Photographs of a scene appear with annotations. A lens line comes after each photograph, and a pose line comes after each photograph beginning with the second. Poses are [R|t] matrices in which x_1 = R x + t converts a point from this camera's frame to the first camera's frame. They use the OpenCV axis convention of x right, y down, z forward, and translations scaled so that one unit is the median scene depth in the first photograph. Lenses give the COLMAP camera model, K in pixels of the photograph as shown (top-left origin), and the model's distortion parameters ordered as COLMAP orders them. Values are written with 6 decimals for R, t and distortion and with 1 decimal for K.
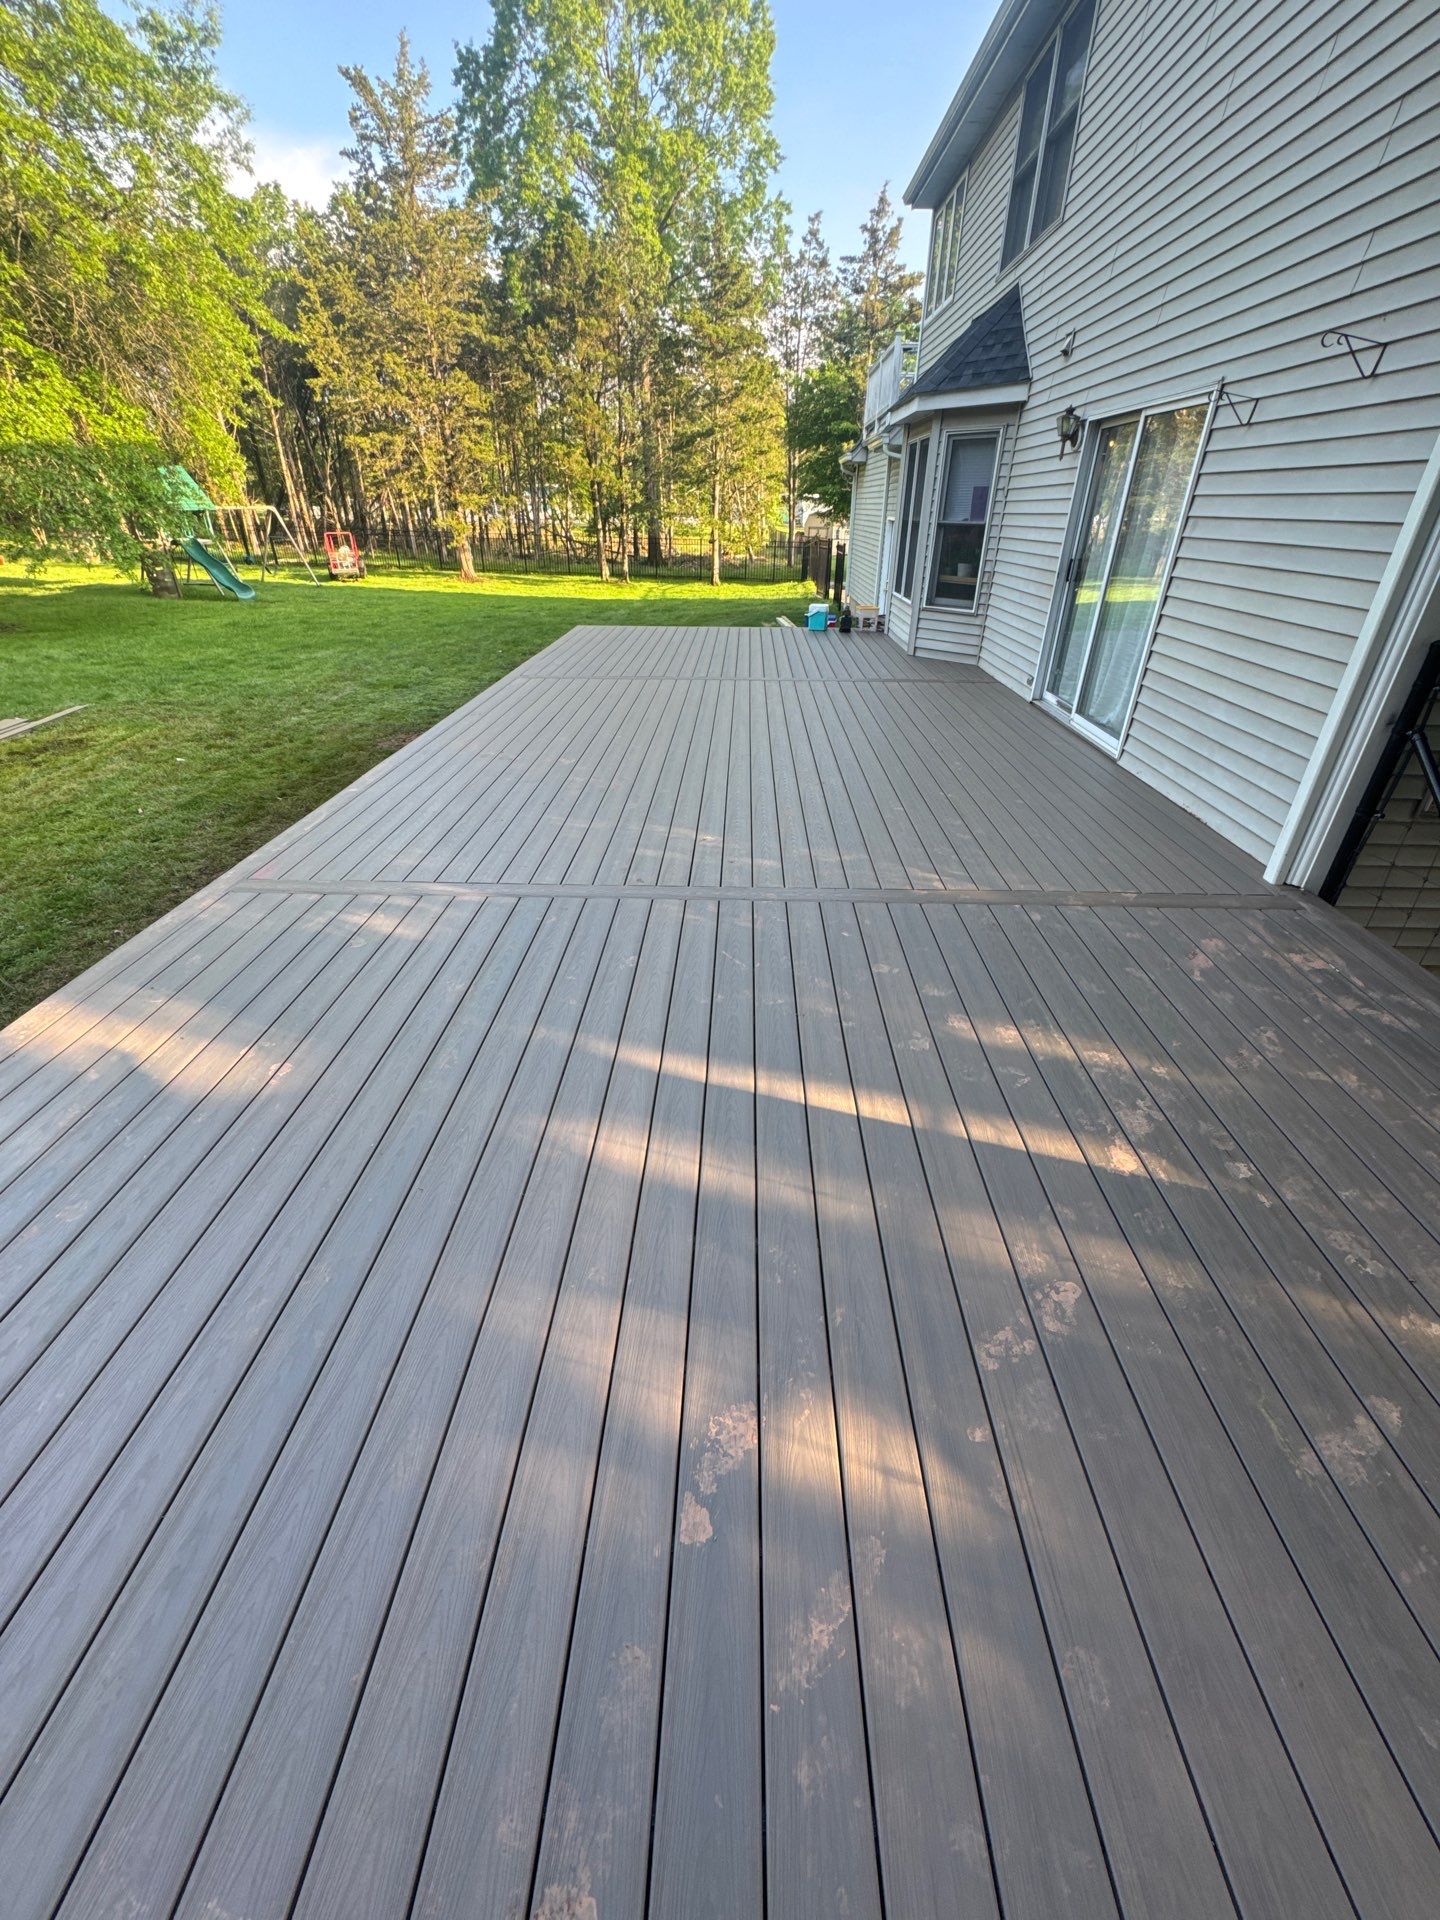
lens RADIAL K [[770.0, 0, 719.0], [0, 770.0, 953.3], [0, 0, 1]] dist [0.000588, 0.000114]
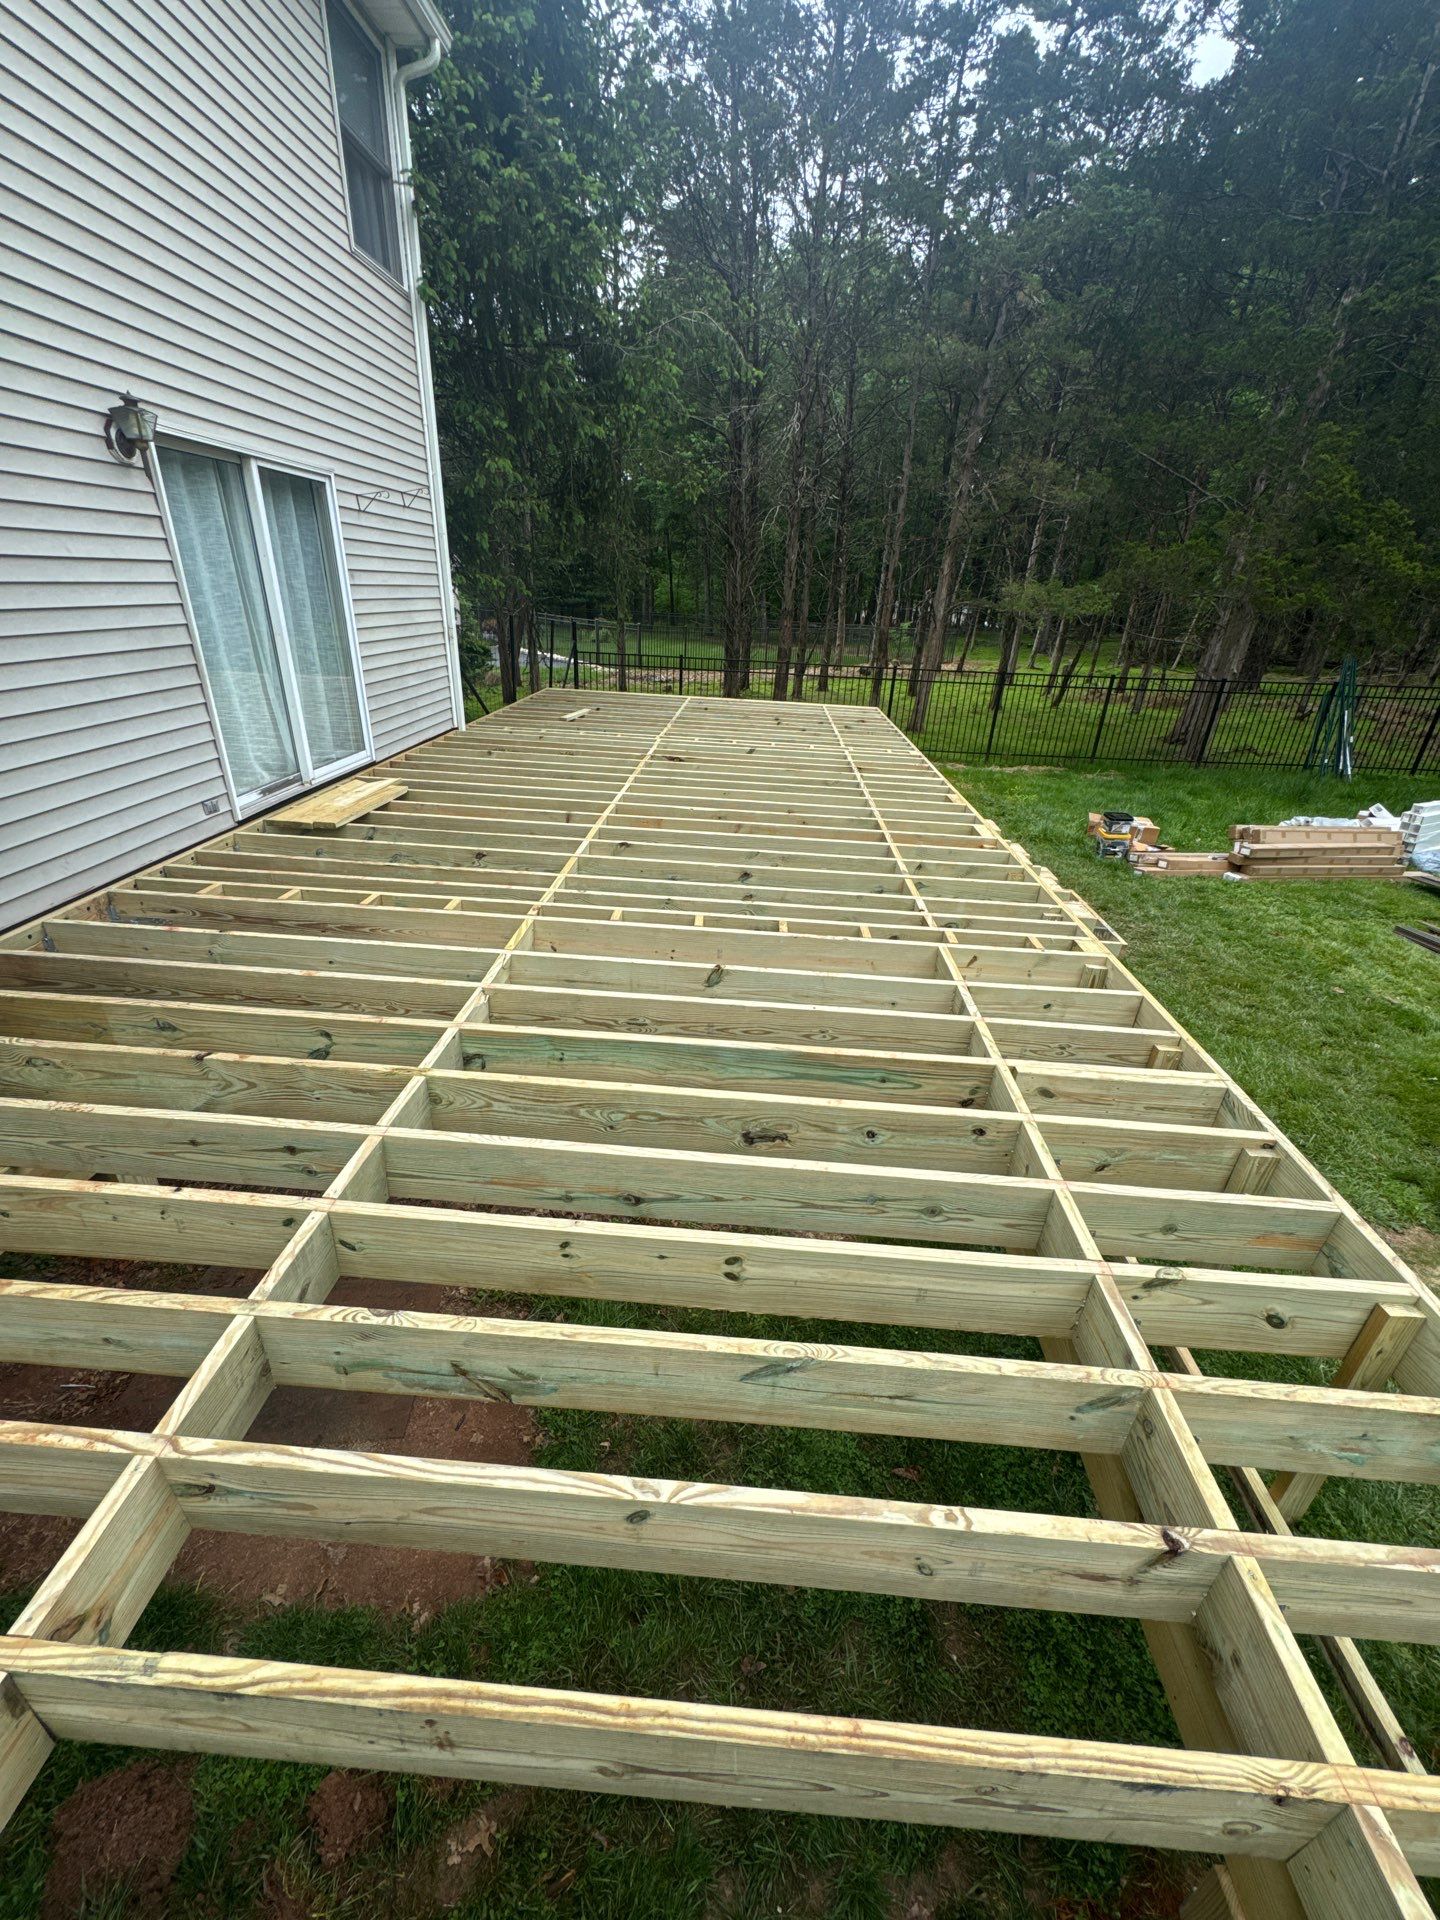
lens RADIAL K [[770.0, 0, 726.3], [0, 770.0, 947.6], [0, 0, 1]] dist [0.000588, 0.000114]
pose [[-0.998220, -0.058480, -0.011676, -0.032402], [-0.042844, 0.567098, 0.822535, -0.798598], [-0.041480, 0.821572, -0.568594, 1.373072]]
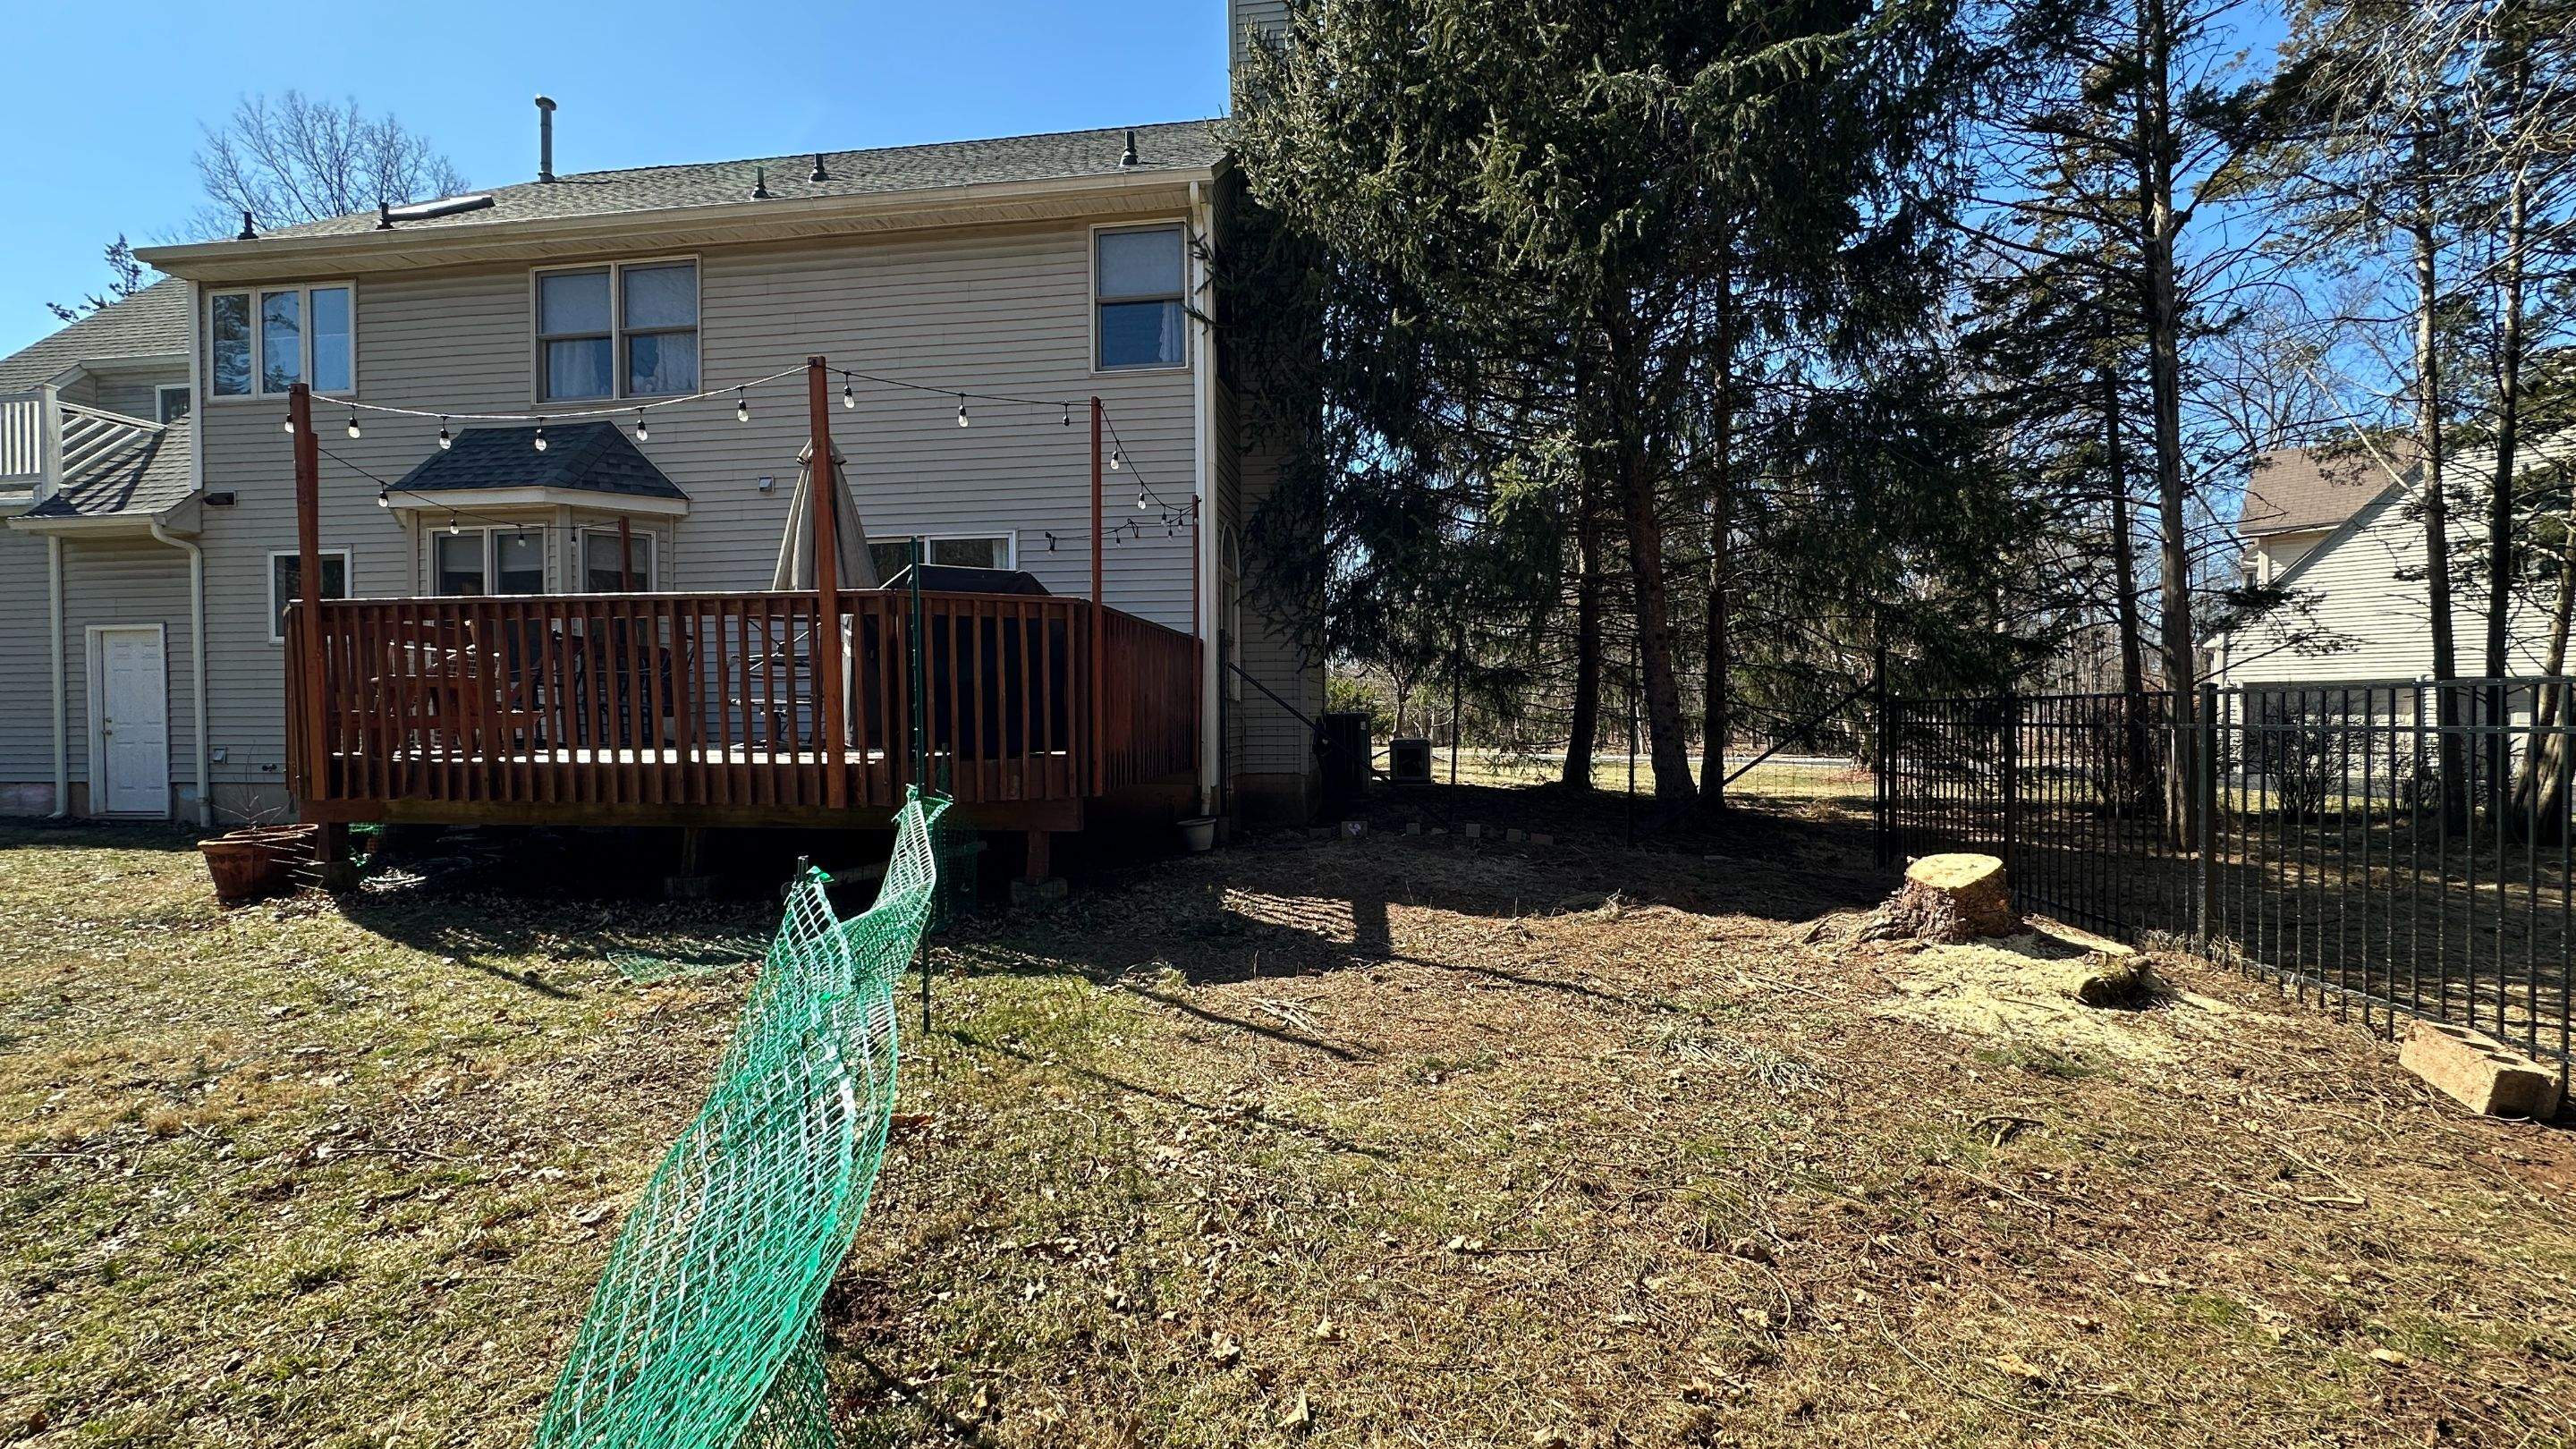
lens RADIAL K [[1014.1, 0, 1281.1], [0, 1014.1, 720.4], [0, 0, 1]] dist [0.003107, -0.000029]
pose [[0.112826, -0.007126, 0.993589, -0.938645], [0.504167, 0.862095, -0.051067, 0.044447], [-0.856205, 0.506696, 0.100859, 0.260621]]
